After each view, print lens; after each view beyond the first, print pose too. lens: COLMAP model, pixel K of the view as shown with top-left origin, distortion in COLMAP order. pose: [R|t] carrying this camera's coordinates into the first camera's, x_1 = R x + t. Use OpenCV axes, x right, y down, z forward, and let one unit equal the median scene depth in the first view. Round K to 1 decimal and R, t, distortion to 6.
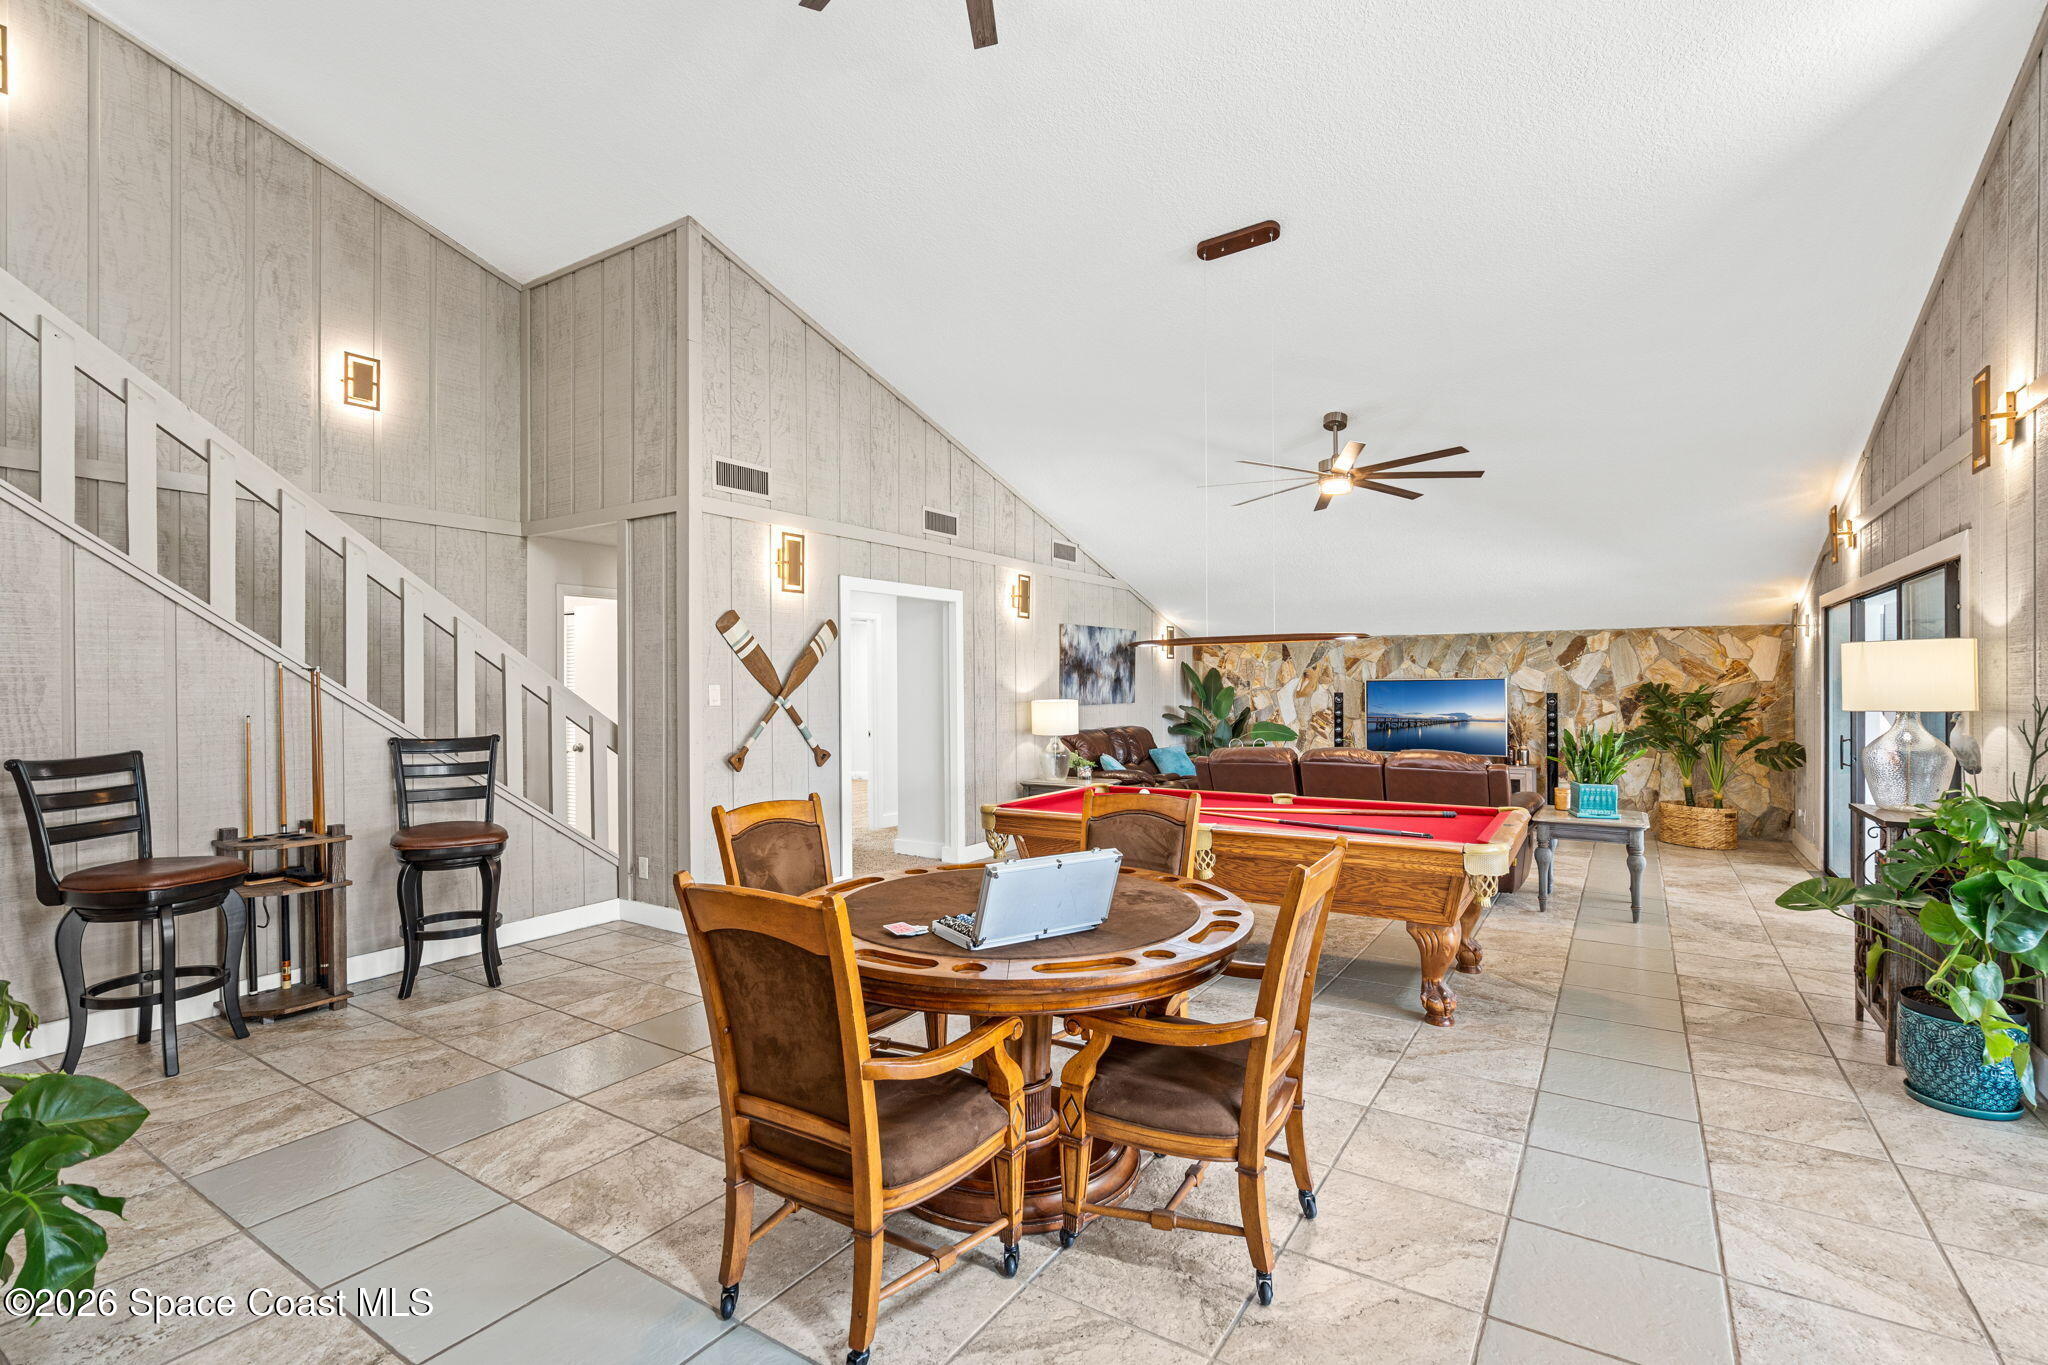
lens RADIAL K [[929.3, 0, 1024.0], [0, 929.3, 682.5], [0, 0, 1]] dist [-0.008006, 0.000401]
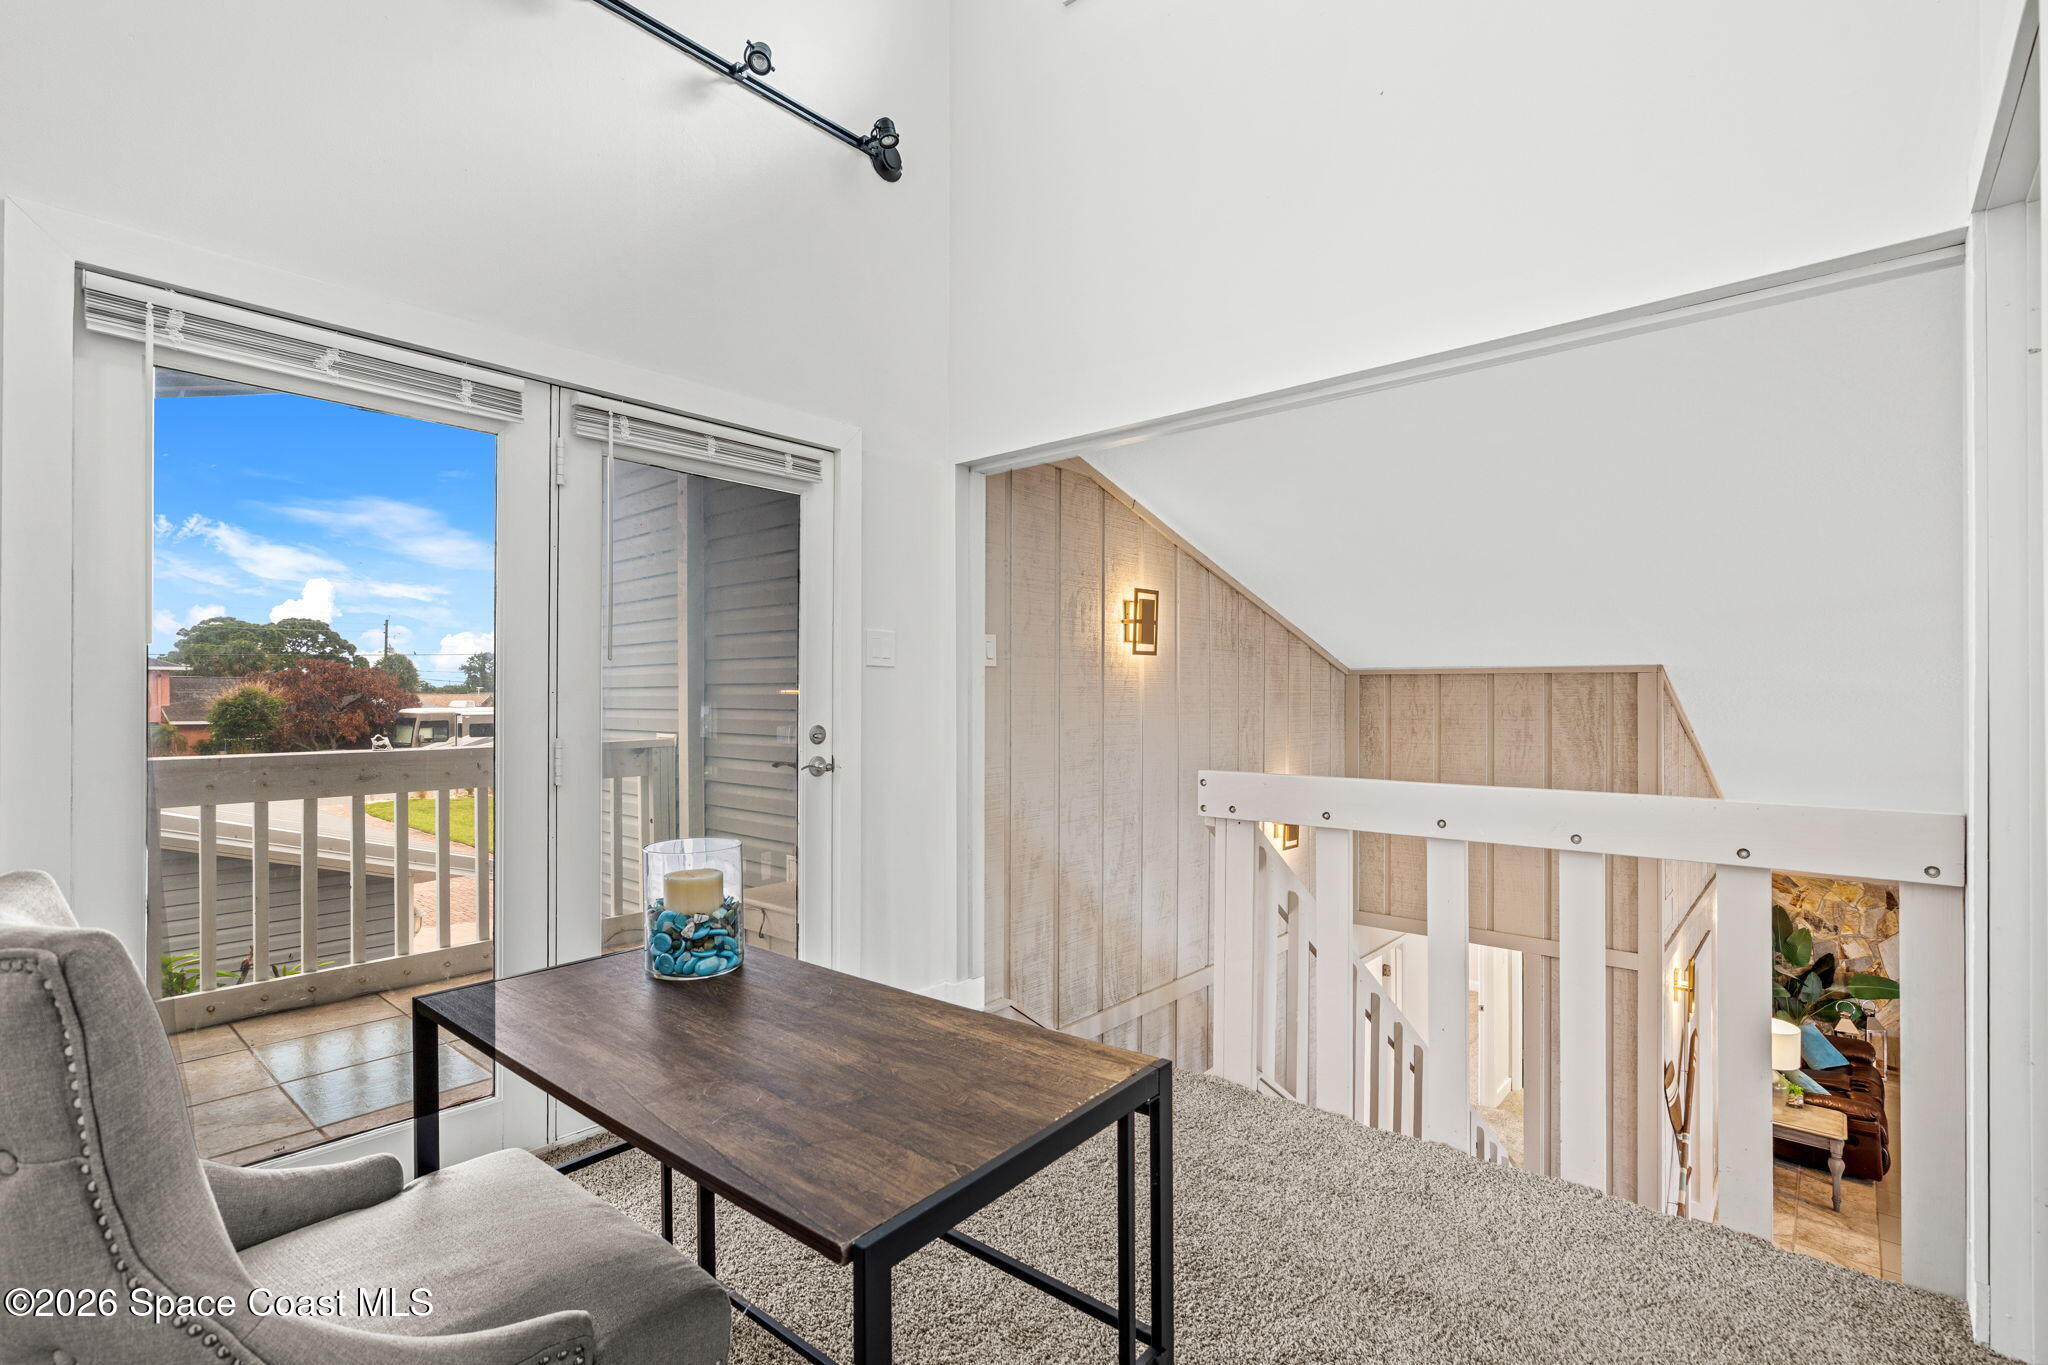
lens RADIAL K [[929.3, 0, 1024.0], [0, 929.3, 682.5], [0, 0, 1]] dist [-0.008006, 0.000401]
pose [[0.988694, 0.002211, -0.149931, -0.493293], [-0.004520, 0.999876, -0.015060, -0.268129], [0.149879, 0.015567, 0.988582, -0.022616]]
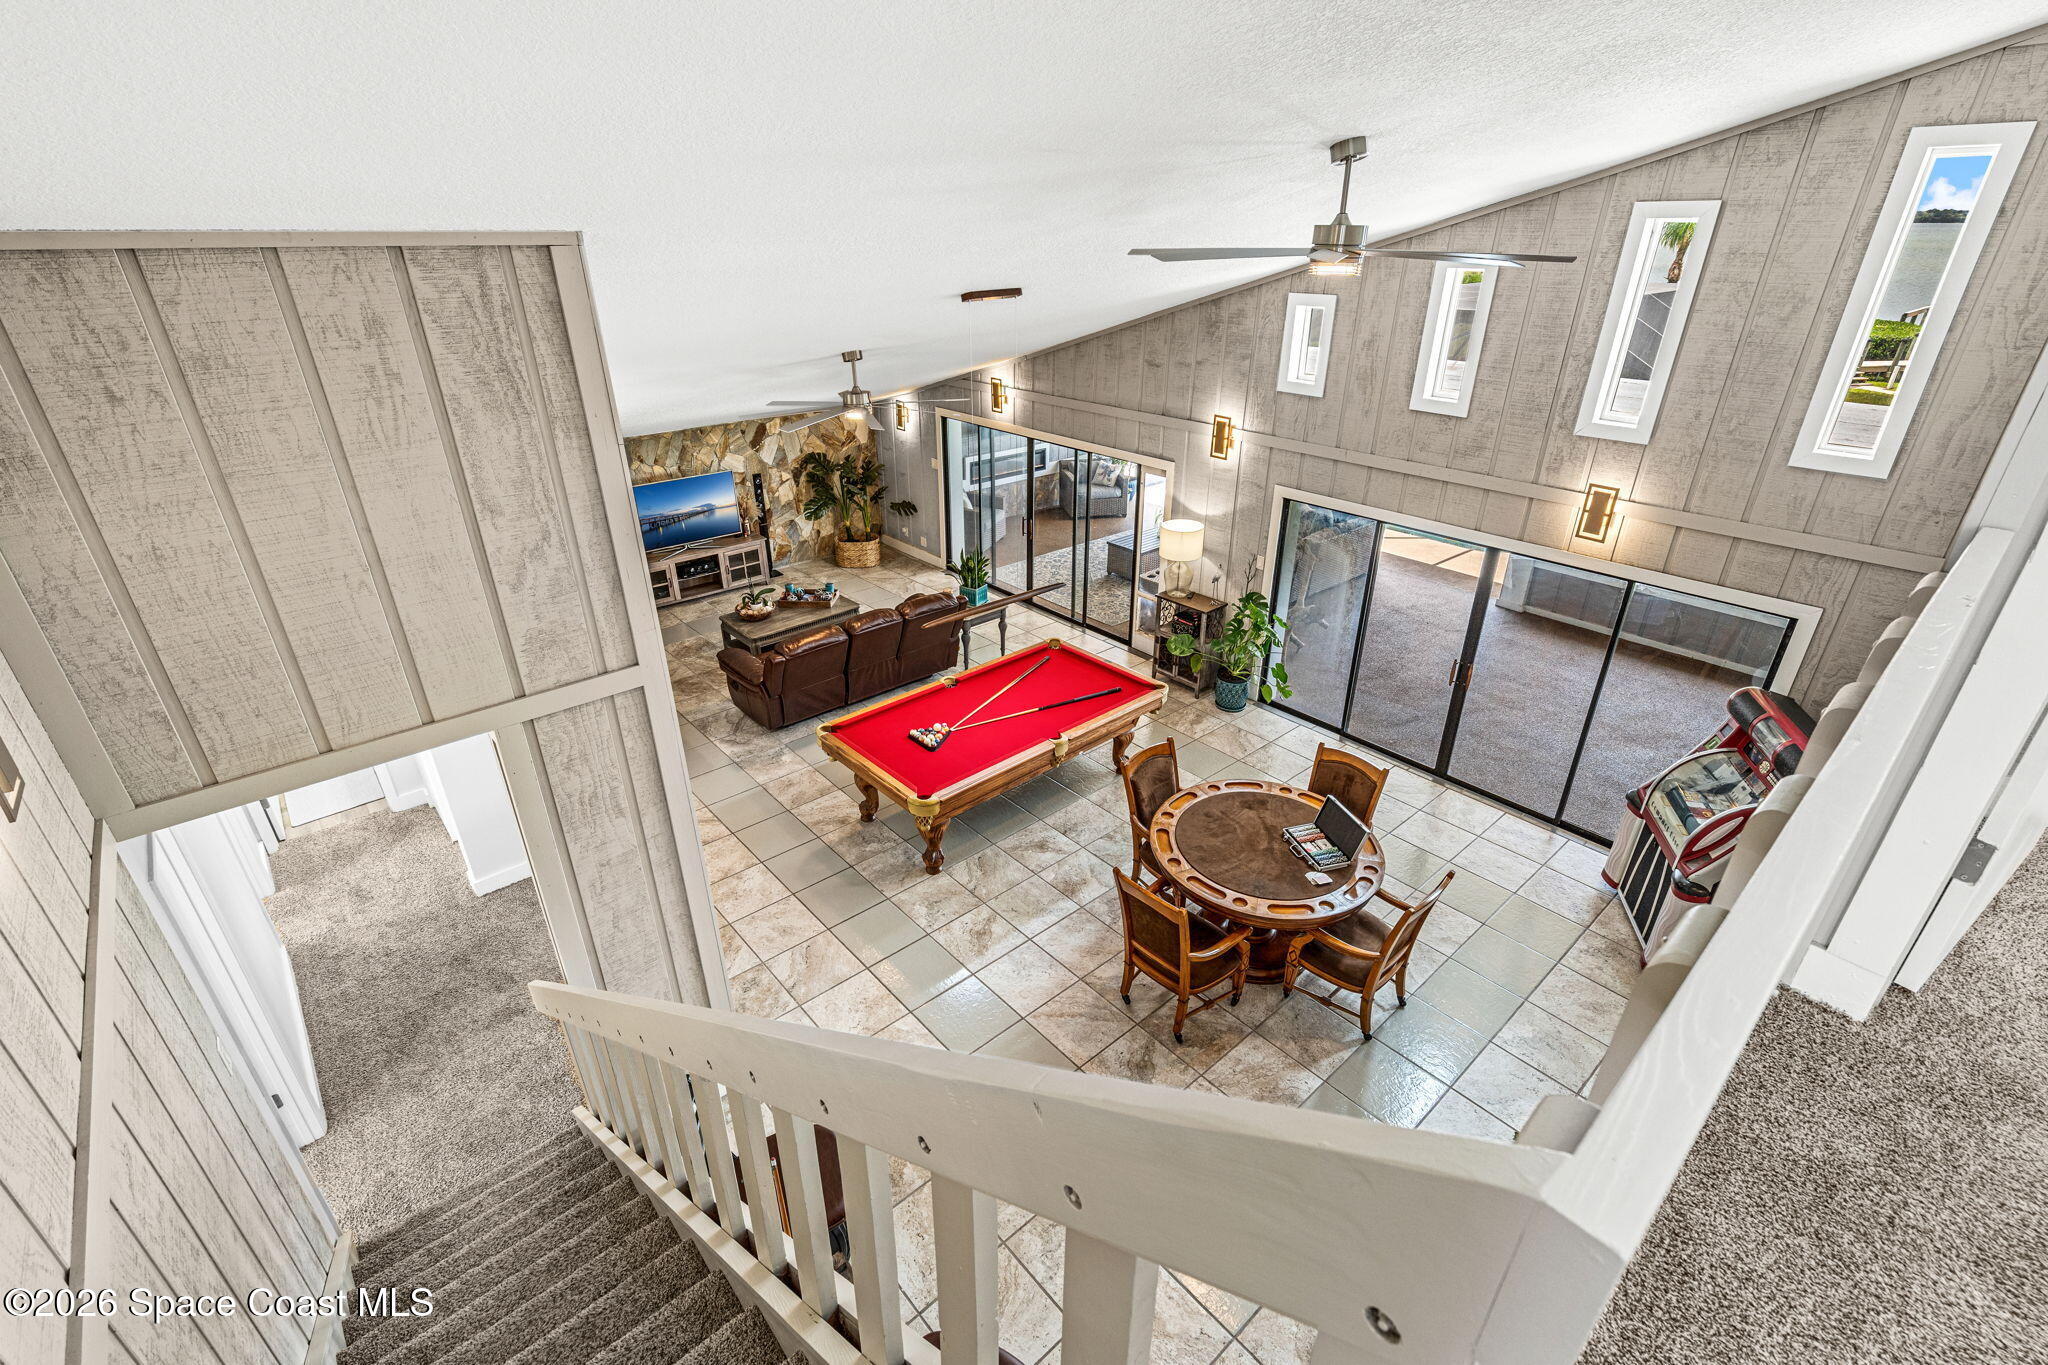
lens RADIAL K [[919.1, 0, 1024.0], [0, 919.1, 682.5], [0, 0, 1]] dist [-0.006282, 0.000581]
pose [[0.273329, -0.429115, 0.860901, -0.519310], [-0.003715, 0.894504, 0.447044, -0.291284], [-0.961913, -0.125389, 0.242900, 0.311987]]
